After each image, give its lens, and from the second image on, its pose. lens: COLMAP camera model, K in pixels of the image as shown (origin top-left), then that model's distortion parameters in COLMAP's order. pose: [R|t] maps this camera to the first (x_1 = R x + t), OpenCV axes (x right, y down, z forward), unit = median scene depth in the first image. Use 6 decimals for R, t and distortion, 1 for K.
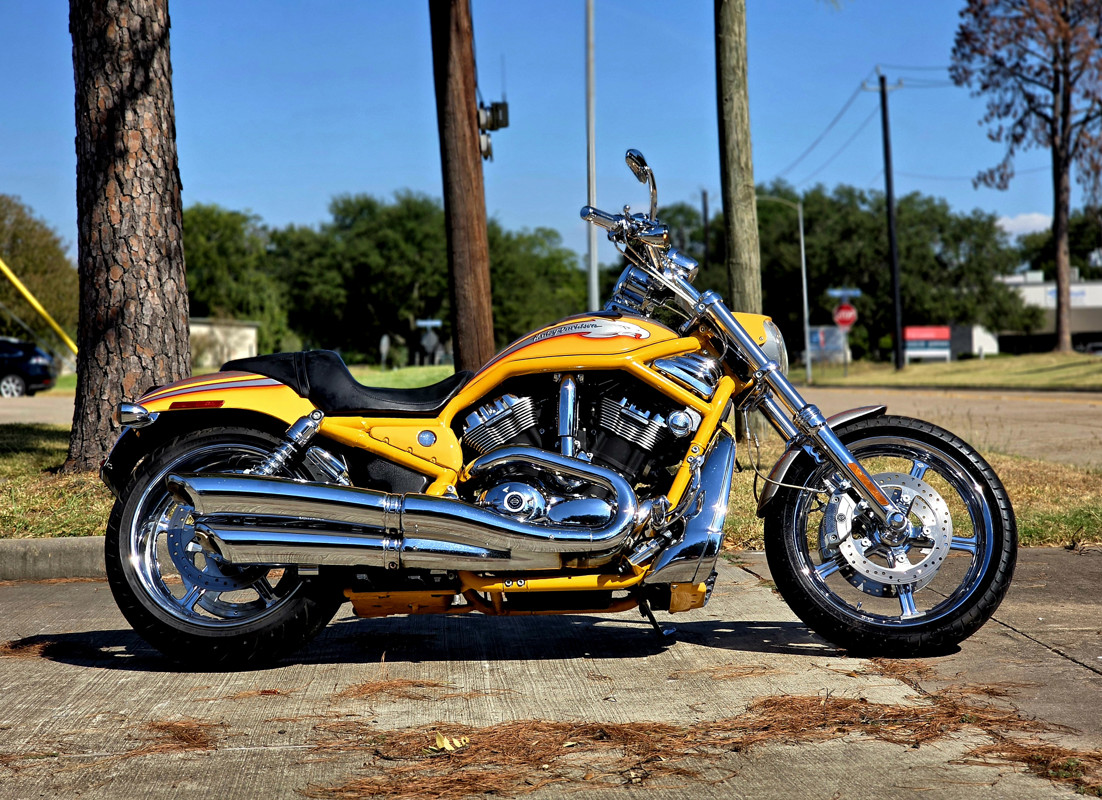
lens RADIAL K [[2276.6, 0, 558.0], [0, 2276.6, 380.4], [0, 0, 1]] dist [0.033601, 0.000000]
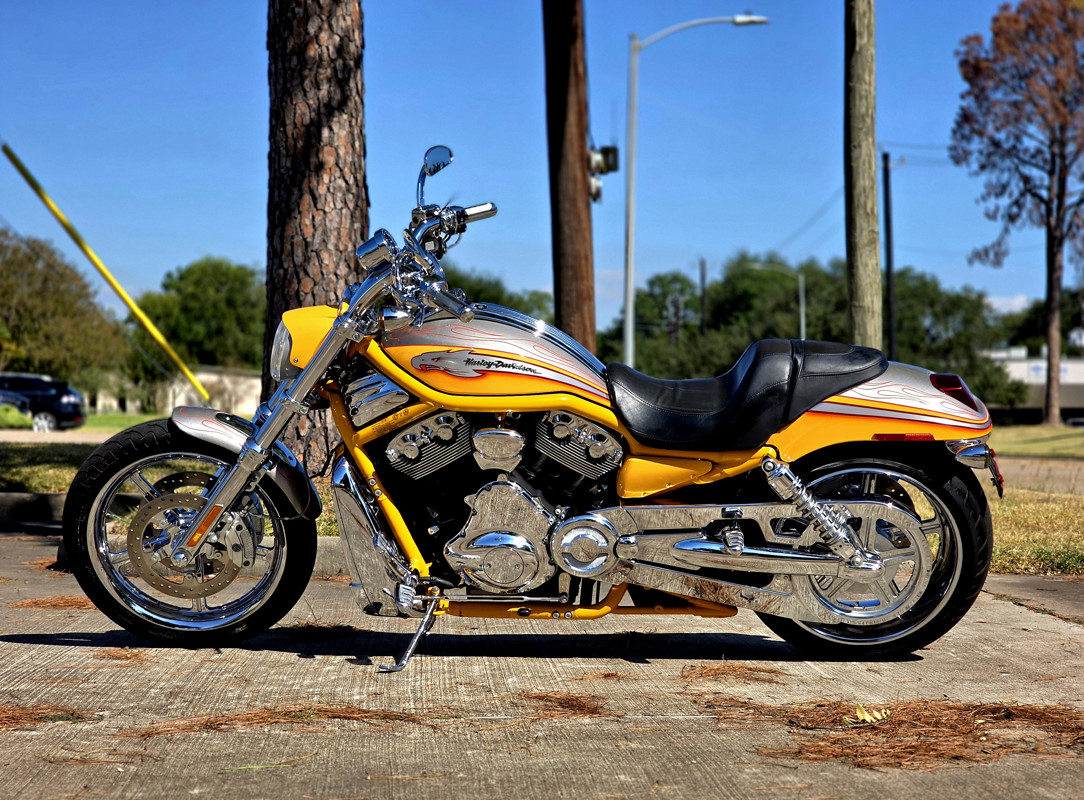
lens RADIAL K [[2203.4, 0, 549.7], [0, 2203.4, 402.3], [0, 0, 1]] dist [0.010152, 0.000000]
pose [[0.999450, 0.032523, 0.006424, -0.066319], [-0.032401, 0.999309, -0.018235, 0.014631], [-0.007012, 0.018016, 0.999813, 0.009690]]
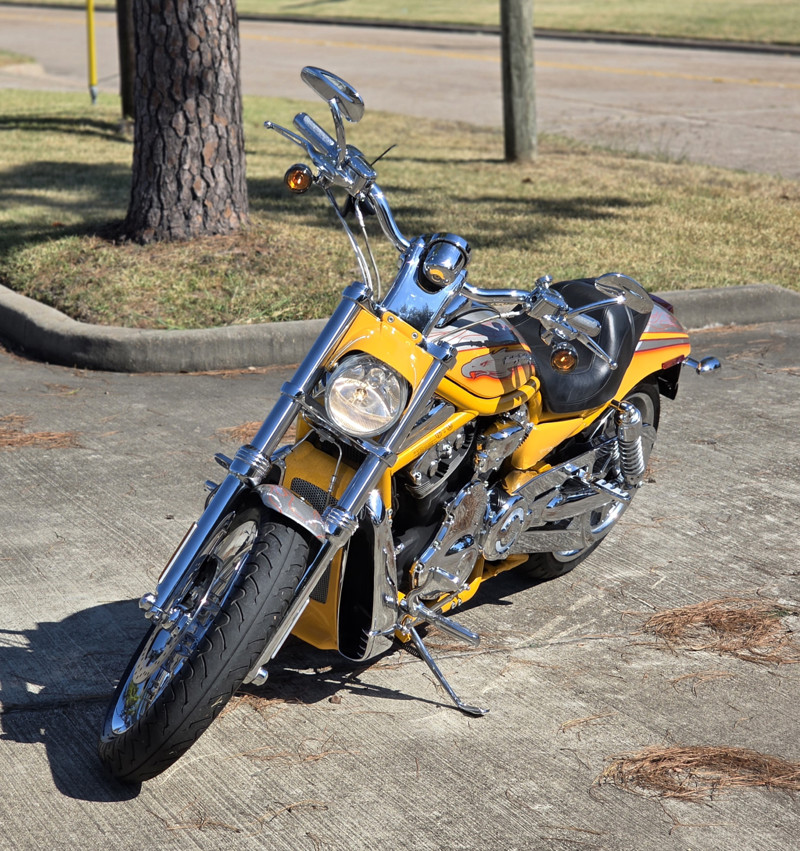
lens RADIAL K [[2553.2, 0, 400.0], [0, 2553.2, 426.9], [0, 0, 1]] dist [-0.165162, 0.000000]
pose [[0.940832, -0.047503, 0.335527, -0.362818], [-0.013099, 0.984288, 0.176083, -0.058124], [-0.338620, -0.170060, 0.925428, -0.069749]]
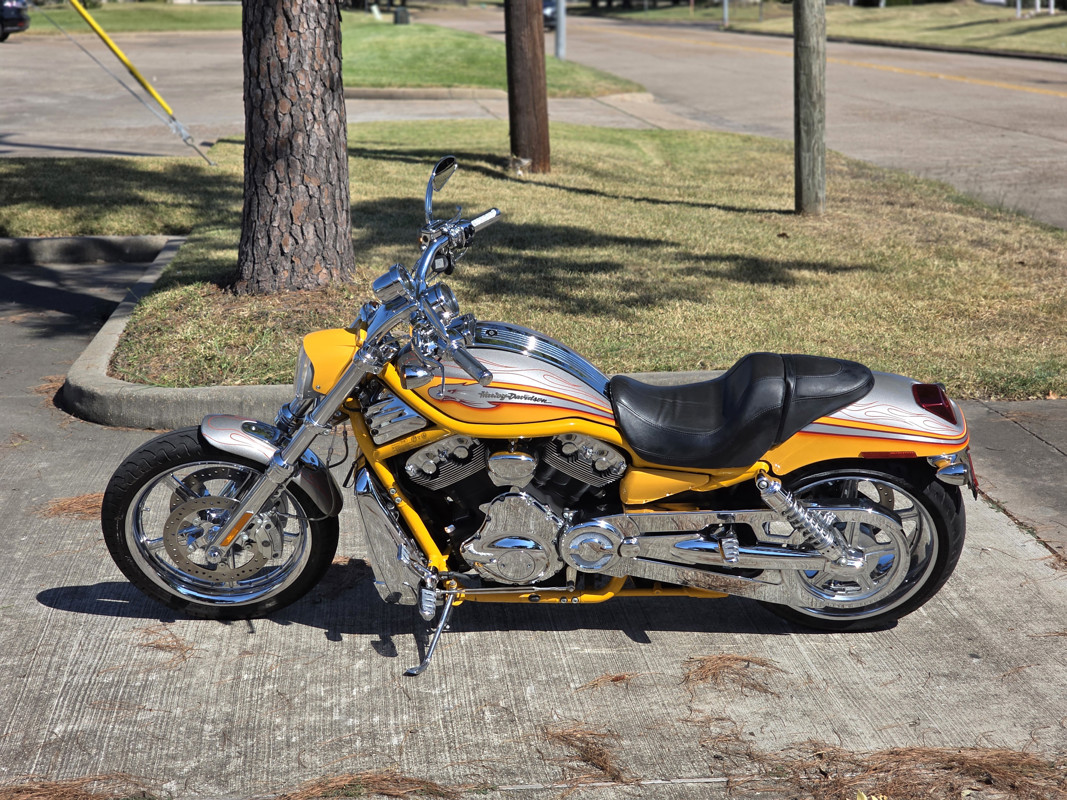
lens RADIAL K [[2095.0, 0, 528.8], [0, 2095.0, 401.5], [0, 0, 1]] dist [0.047341, 0.000000]
pose [[0.999256, 0.012902, 0.036347, -0.084385], [-0.019672, 0.981084, 0.192581, -0.075494], [-0.033175, -0.193153, 0.980608, 0.011913]]
